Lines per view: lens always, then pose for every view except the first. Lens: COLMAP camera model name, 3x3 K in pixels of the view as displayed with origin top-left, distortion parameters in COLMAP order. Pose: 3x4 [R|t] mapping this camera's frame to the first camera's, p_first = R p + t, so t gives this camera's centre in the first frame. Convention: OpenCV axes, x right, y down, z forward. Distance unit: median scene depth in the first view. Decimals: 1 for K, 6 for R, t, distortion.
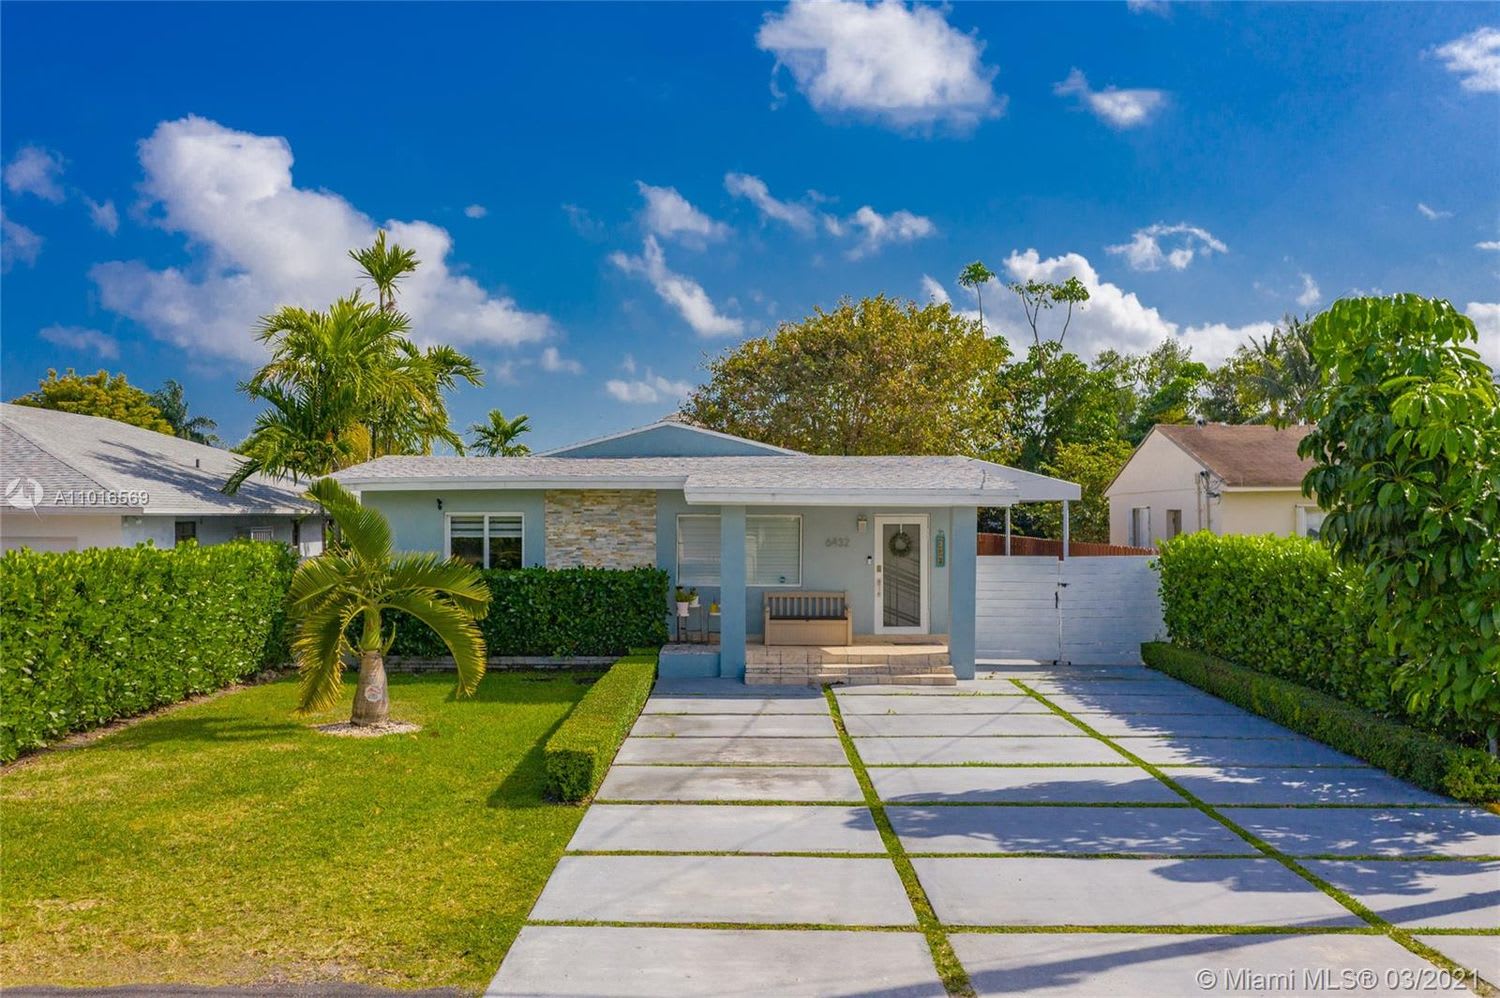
lens RADIAL K [[1193.0, 0, 747.1], [0, 1193.0, 499.6], [0, 0, 1]] dist [0.003750, 0.005551]
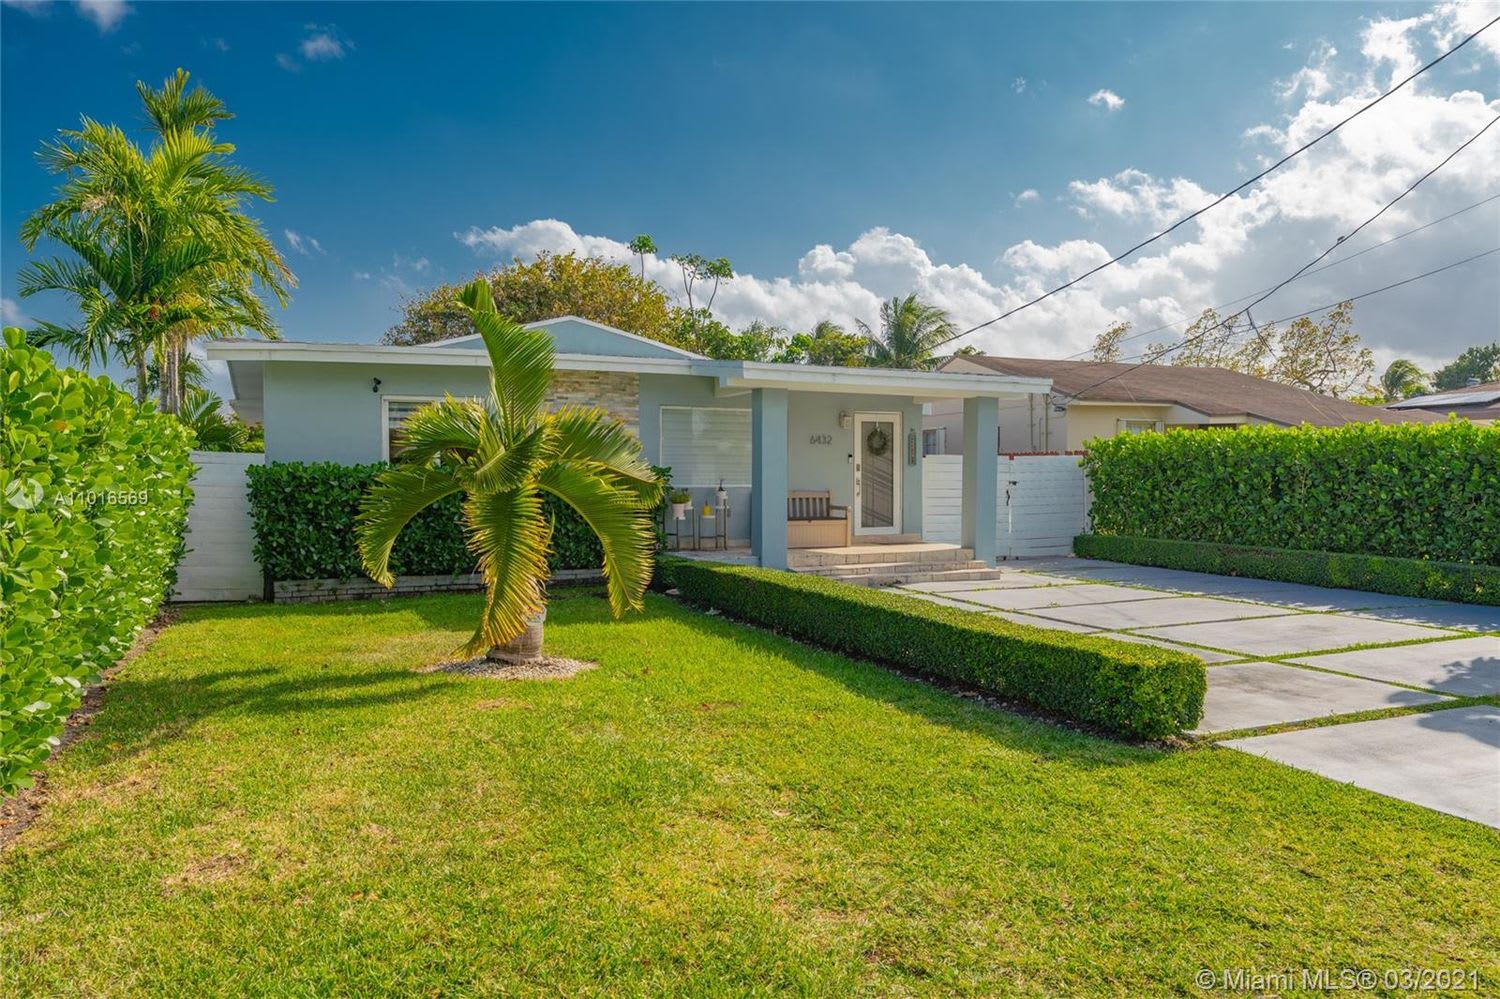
lens RADIAL K [[965.4, 0, 750.3], [0, 965.4, 499.0], [0, 0, 1]] dist [-0.000044, 0.000873]
pose [[0.916855, -0.013447, 0.398994, -0.284209], [-0.002904, 0.999182, 0.040347, 0.052117], [-0.399210, -0.038151, 0.916066, 0.318843]]
